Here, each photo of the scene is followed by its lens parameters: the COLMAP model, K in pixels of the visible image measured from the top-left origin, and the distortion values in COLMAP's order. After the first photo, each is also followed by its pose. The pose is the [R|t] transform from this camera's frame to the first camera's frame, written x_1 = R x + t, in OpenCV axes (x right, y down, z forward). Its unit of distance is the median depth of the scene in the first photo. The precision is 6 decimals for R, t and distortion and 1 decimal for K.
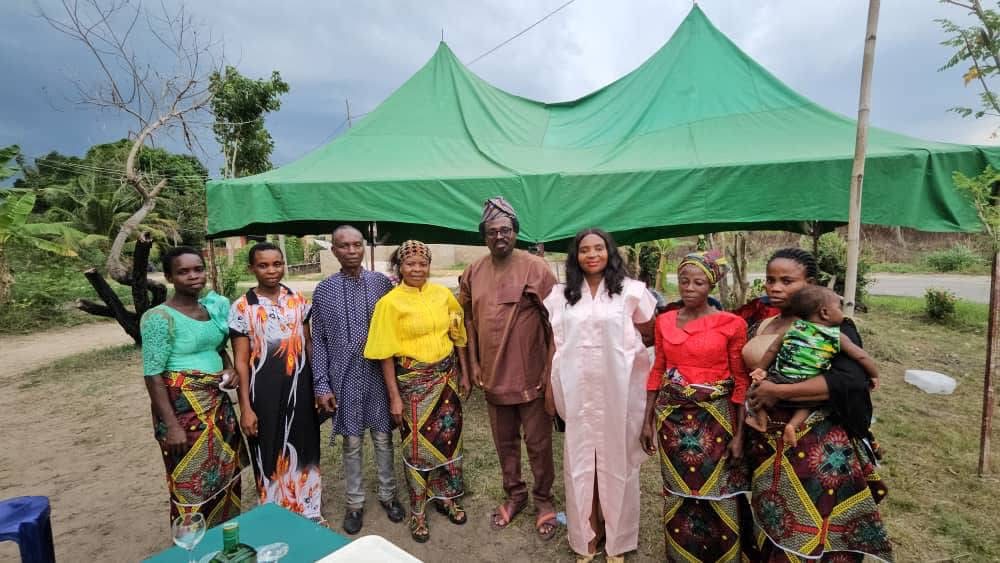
lens RADIAL K [[479.3, 0, 500.9], [0, 479.3, 275.9], [0, 0, 1]] dist [-0.020881, 0.000205]
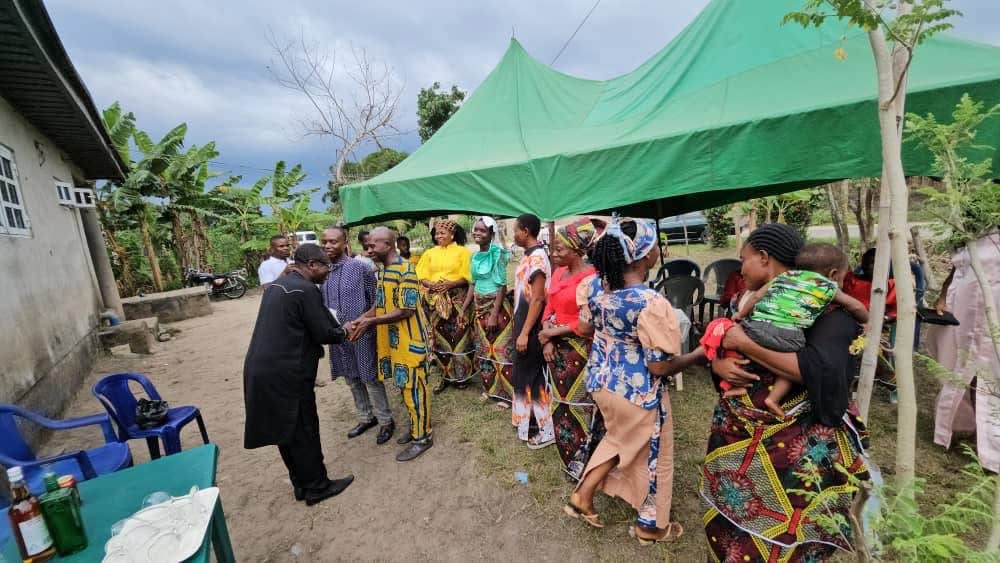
lens RADIAL K [[400.1, 0, 500.3], [0, 400.1, 292.0], [0, 0, 1]] dist [-0.020075, -0.001764]
pose [[0.915633, 0.015426, -0.401720, 0.345595], [0.040649, 0.990590, 0.130689, -0.029863], [0.399956, -0.135993, 0.906389, 0.089631]]
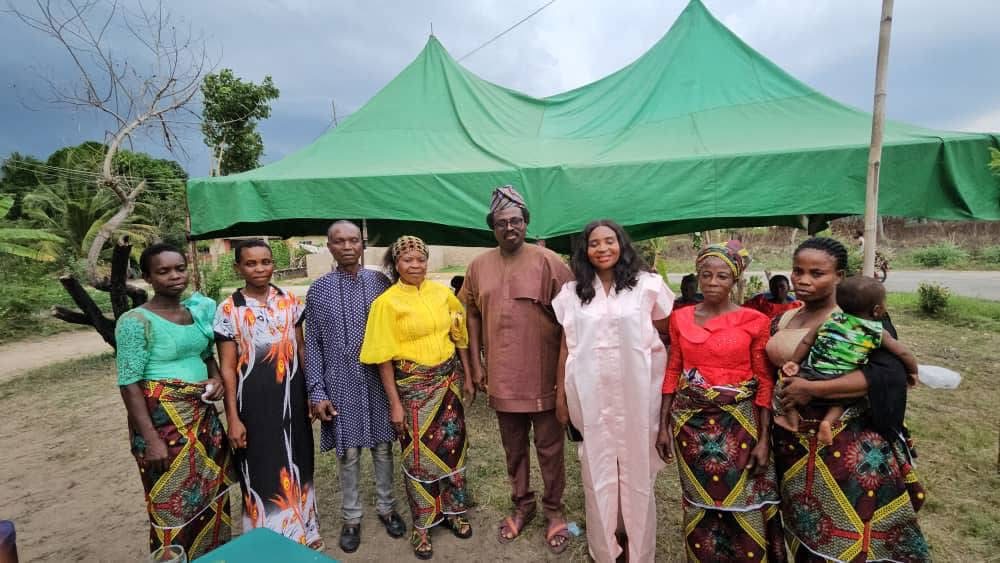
lens RADIAL K [[479.3, 0, 498.2], [0, 479.3, 274.6], [0, 0, 1]] dist [-0.020881, 0.000205]
pose [[0.999671, -0.013798, 0.021618, -0.026513], [0.013982, 0.999867, -0.008383, 0.008808], [-0.021500, 0.008682, 0.999731, 0.045463]]
